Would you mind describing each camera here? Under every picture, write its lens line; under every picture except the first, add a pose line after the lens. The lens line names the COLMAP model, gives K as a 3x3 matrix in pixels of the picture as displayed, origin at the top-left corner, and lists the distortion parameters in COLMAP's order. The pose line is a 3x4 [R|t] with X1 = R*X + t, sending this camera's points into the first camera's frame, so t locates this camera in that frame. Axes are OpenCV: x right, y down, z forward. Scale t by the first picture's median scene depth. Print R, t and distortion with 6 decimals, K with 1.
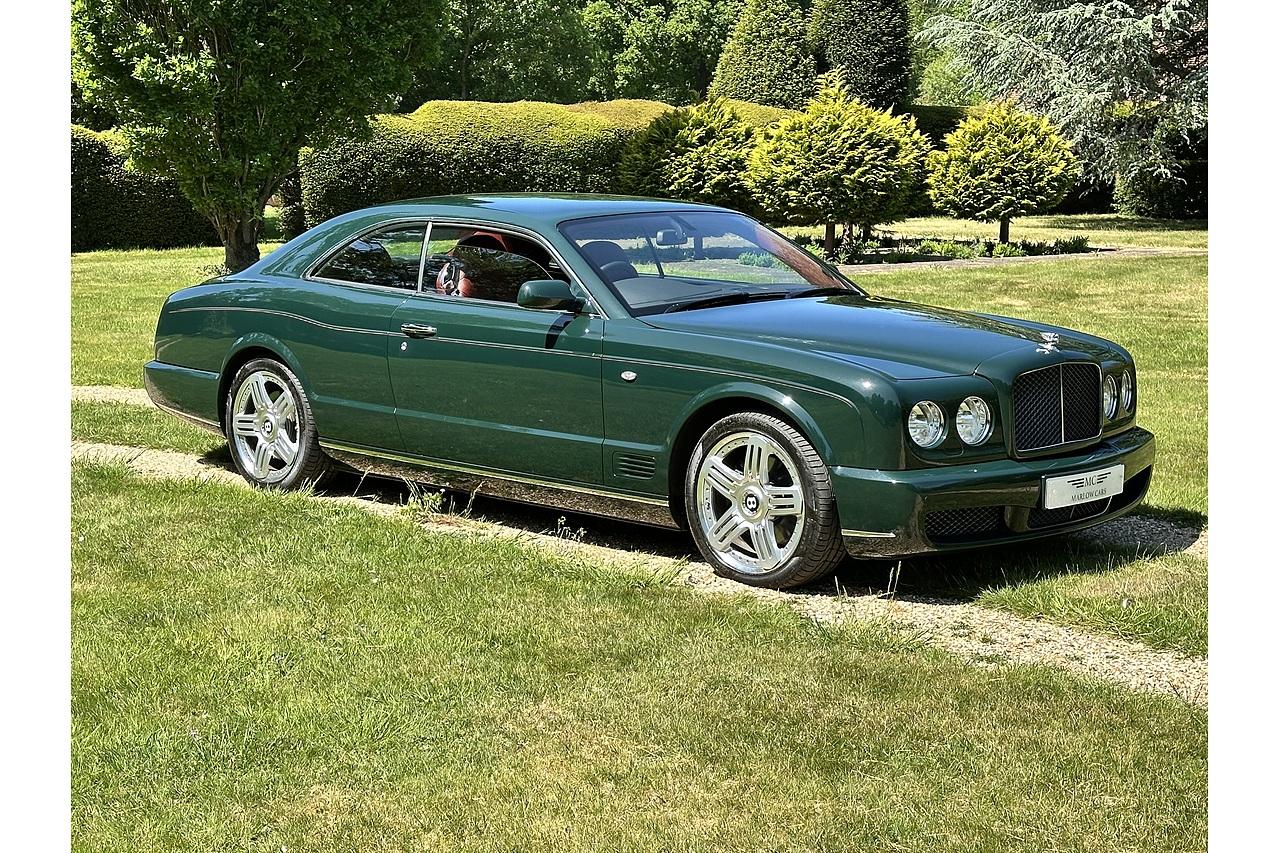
lens RADIAL K [[1990.3, 0, 640.0], [0, 1990.3, 426.5], [0, 0, 1]] dist [0.127126, 0.017548]
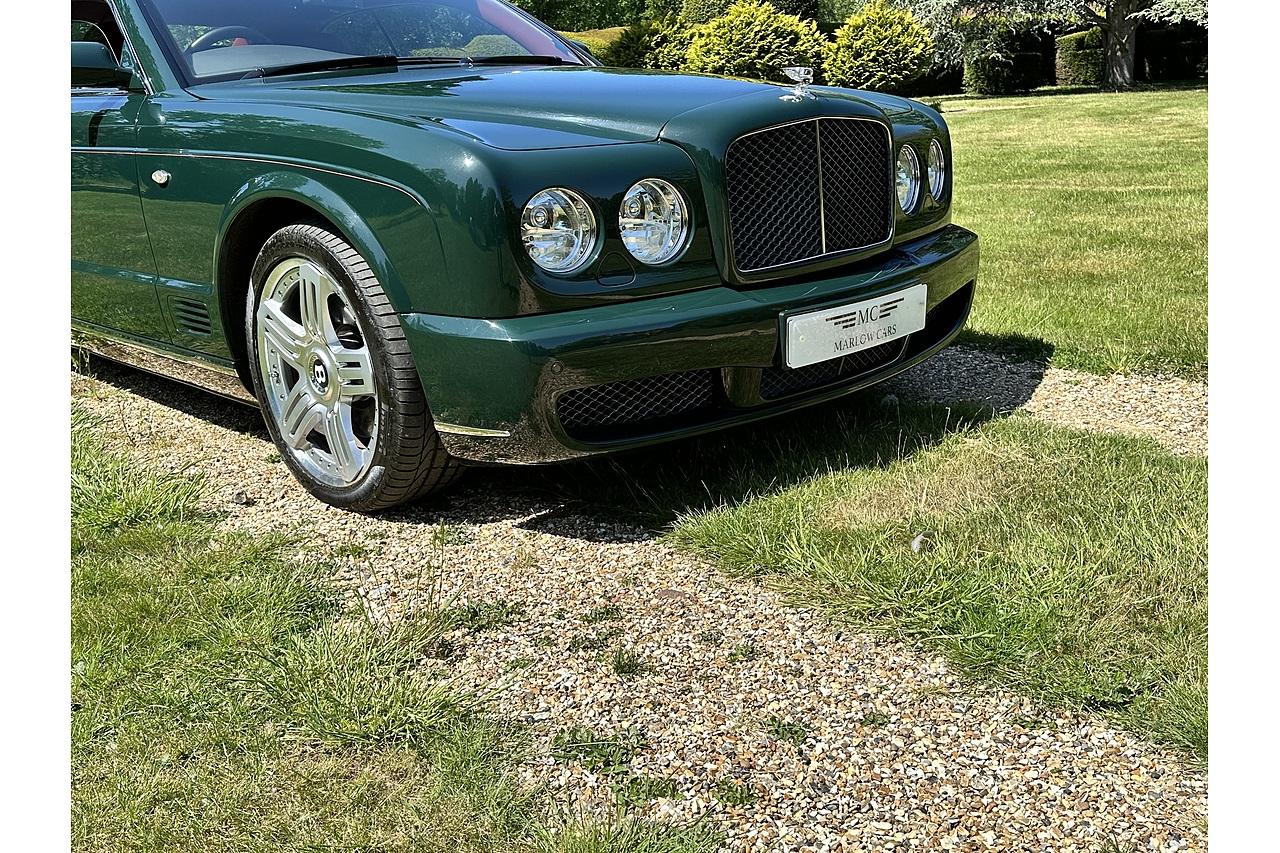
lens RADIAL K [[1215.3, 0, 637.9], [0, 1215.3, 426.4], [0, 0, 1]] dist [0.098869, -0.011539]
pose [[0.998623, -0.040842, -0.032924, 0.039819], [0.044947, 0.989759, 0.135487, 0.001776], [0.027053, -0.136780, 0.990232, 0.150485]]
